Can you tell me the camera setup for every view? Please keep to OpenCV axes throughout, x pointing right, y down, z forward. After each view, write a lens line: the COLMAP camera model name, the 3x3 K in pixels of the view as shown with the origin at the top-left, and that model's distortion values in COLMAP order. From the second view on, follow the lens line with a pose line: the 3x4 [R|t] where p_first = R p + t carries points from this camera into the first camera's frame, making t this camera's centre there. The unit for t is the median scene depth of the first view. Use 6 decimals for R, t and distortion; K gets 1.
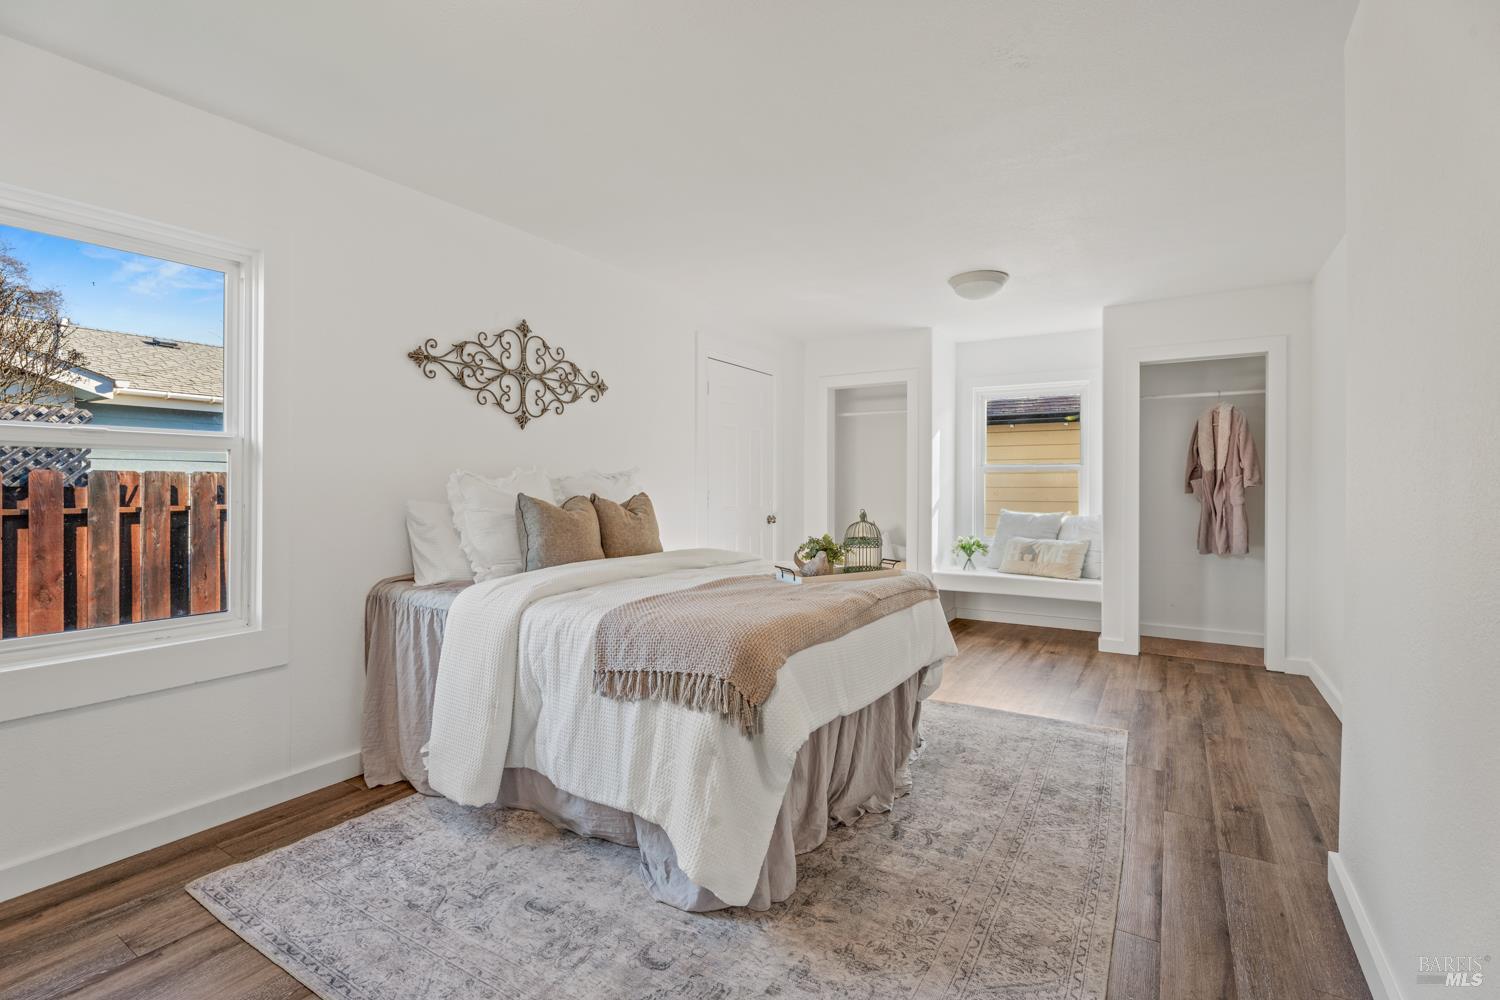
lens RADIAL K [[687.9, 0, 756.7], [0, 687.9, 488.9], [0, 0, 1]] dist [-0.013527, -0.001210]
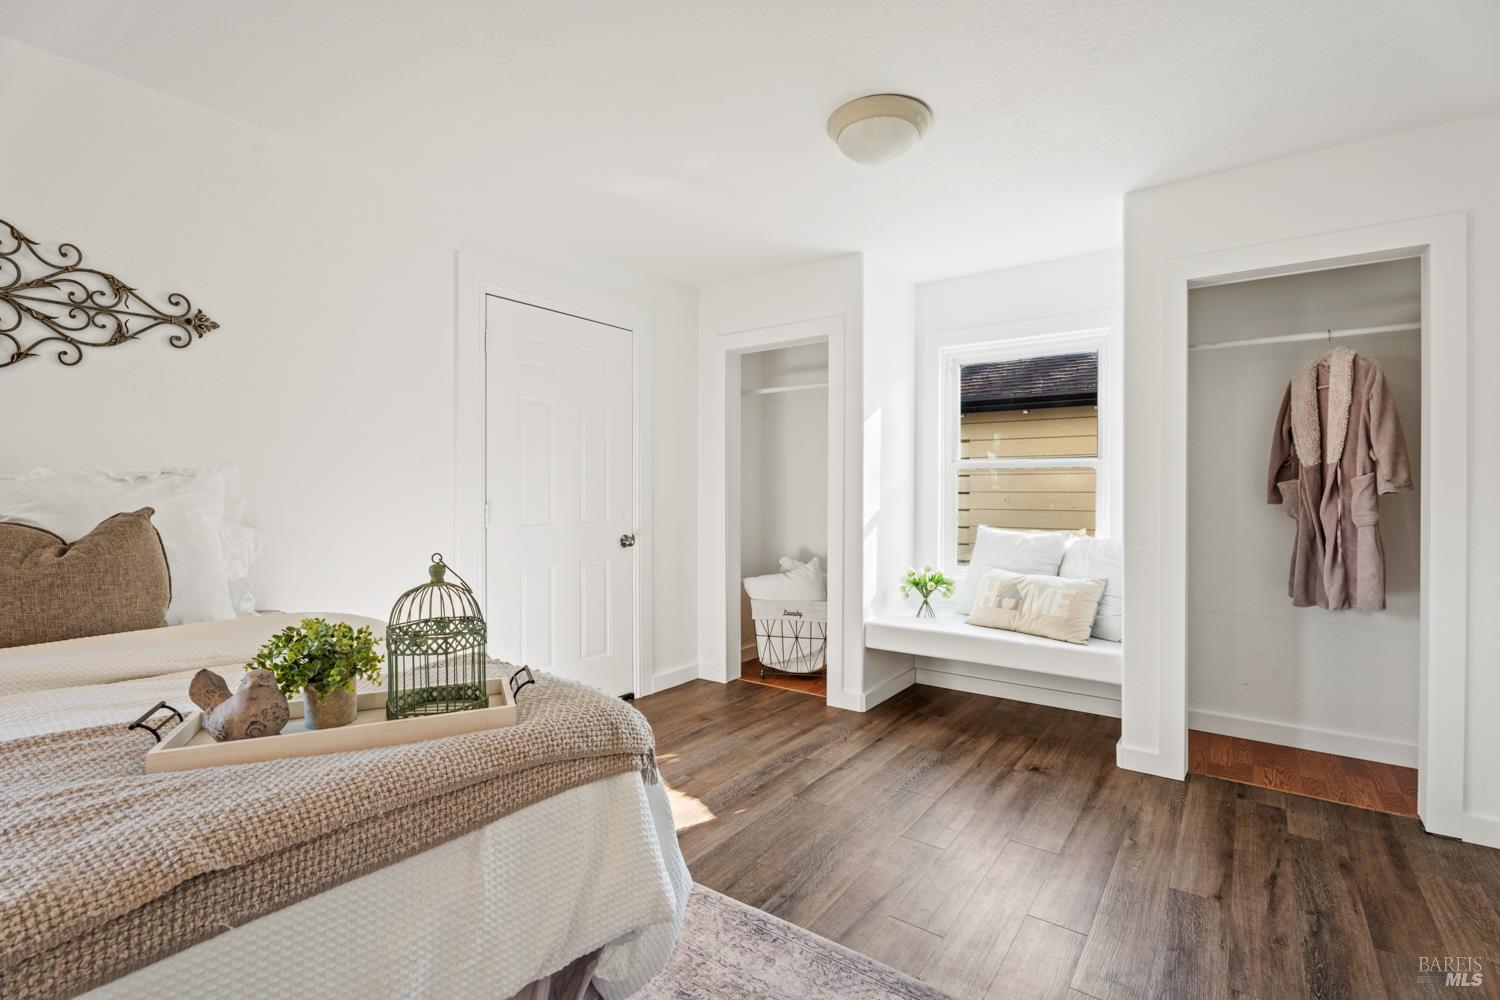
lens RADIAL K [[687.9, 0, 754.4], [0, 687.9, 493.5], [0, 0, 1]] dist [-0.013527, -0.001210]
pose [[0.996817, -0.000919, -0.079719, 0.283901], [0.001021, 0.999999, 0.001246, -0.004831], [0.079717, -0.001323, 0.996817, 0.463993]]
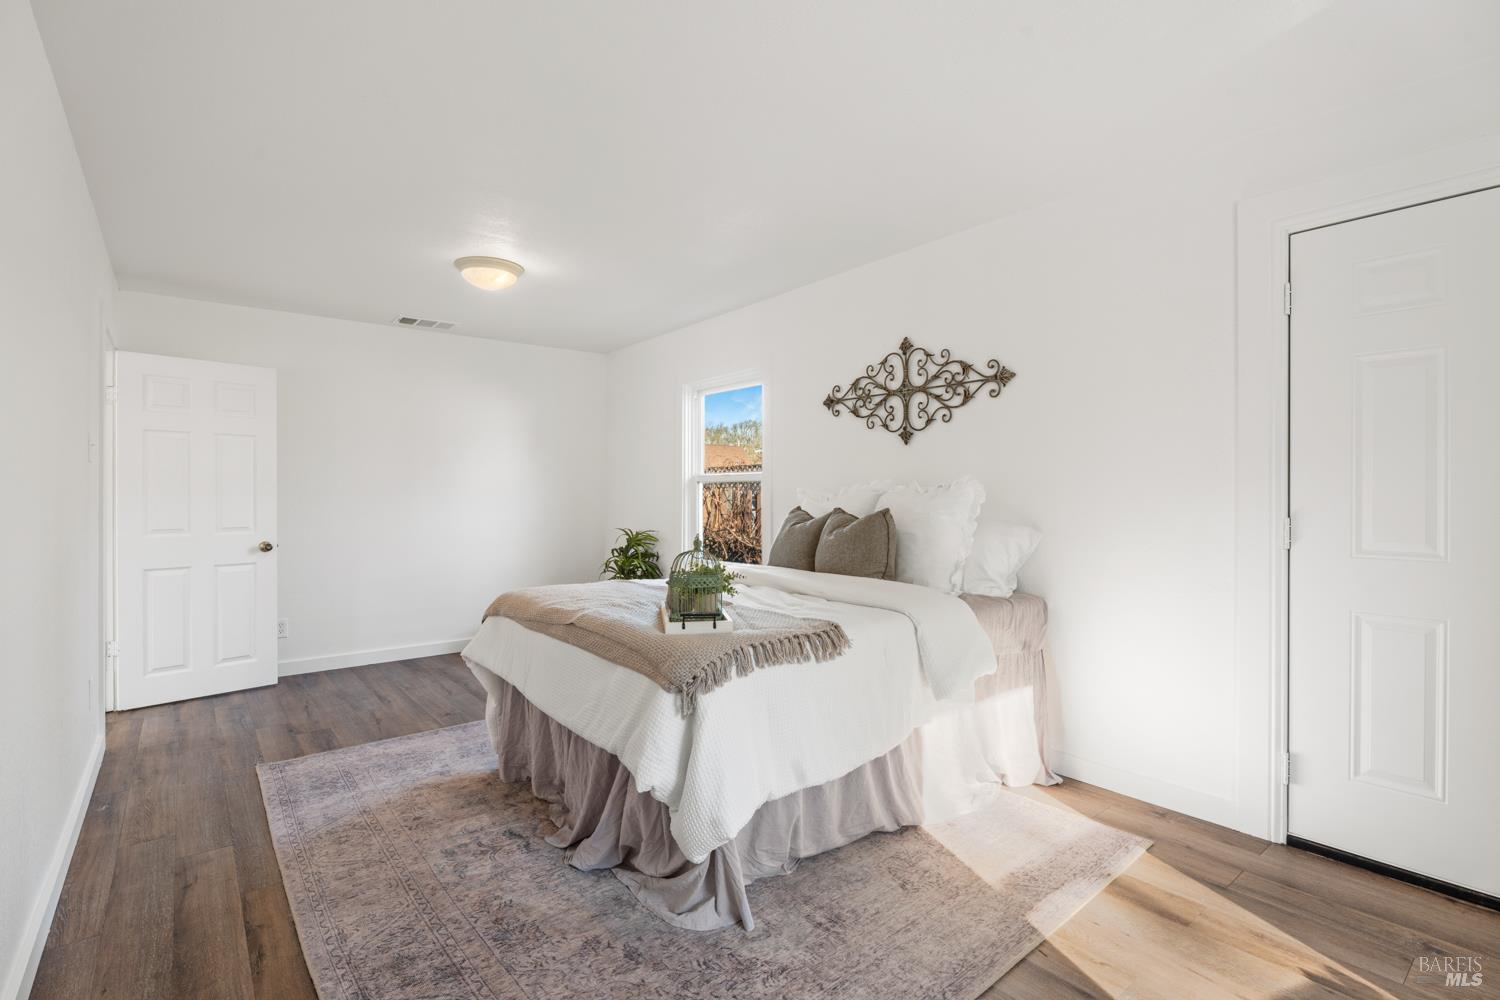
lens RADIAL K [[716.6, 0, 749.5], [0, 716.6, 497.2], [0, 0, 1]] dist [-0.002709, 0.000441]
pose [[-0.352089, 0.000223, -0.935966, 0.645835], [-0.005838, 0.999980, 0.002434, -0.008743], [0.935948, 0.006322, -0.352081, 1.011400]]
